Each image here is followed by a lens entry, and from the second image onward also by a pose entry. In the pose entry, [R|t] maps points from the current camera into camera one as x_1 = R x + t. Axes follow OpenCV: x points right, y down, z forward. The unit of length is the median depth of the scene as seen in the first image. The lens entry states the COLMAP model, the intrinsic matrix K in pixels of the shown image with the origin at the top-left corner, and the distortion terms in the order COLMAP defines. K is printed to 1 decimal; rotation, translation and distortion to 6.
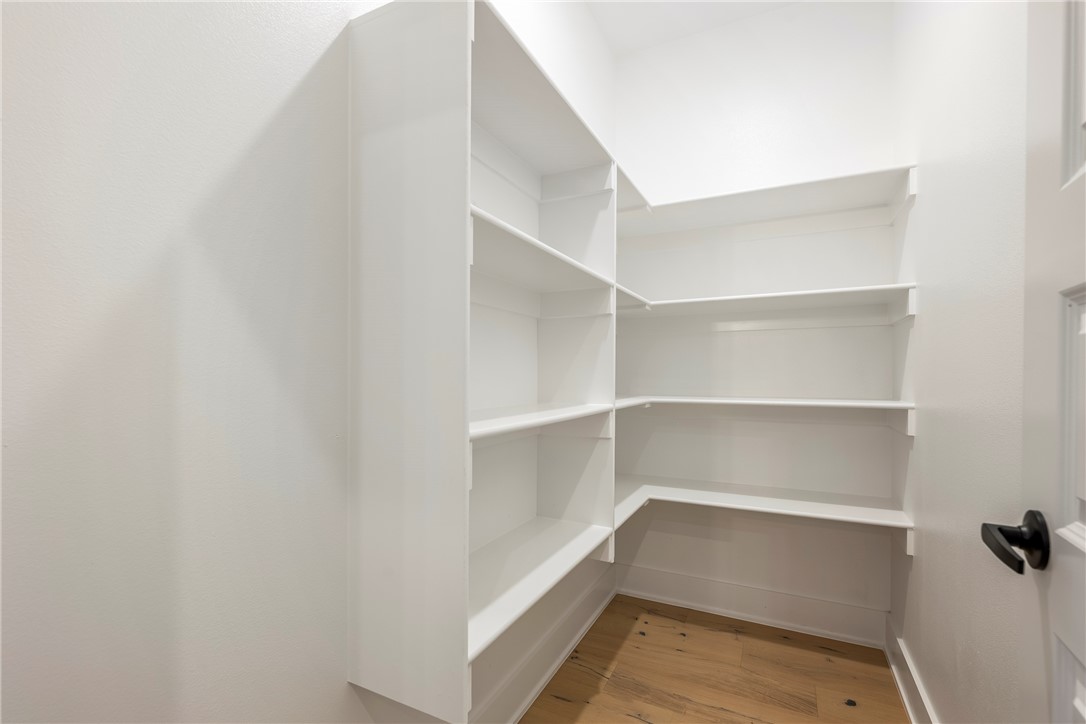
lens RADIAL K [[489.4, 0, 546.4], [0, 489.4, 363.9], [0, 0, 1]] dist [-0.000010, -0.000222]
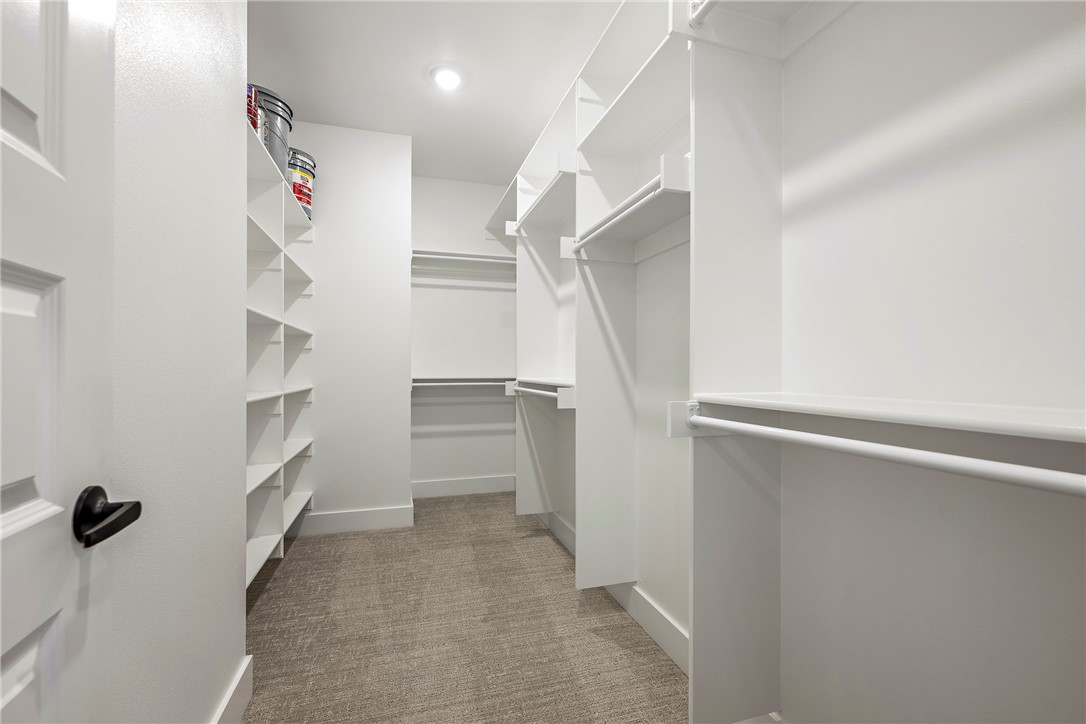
lens RADIAL K [[464.0, 0, 545.2], [0, 464.0, 364.9], [0, 0, 1]] dist [-0.002346, 0.000760]
pose [[0.708784, 0.004968, 0.705408, -0.362669], [-0.007309, 0.999973, 0.000302, -0.018575], [-0.705387, -0.005369, 0.708802, -0.811844]]
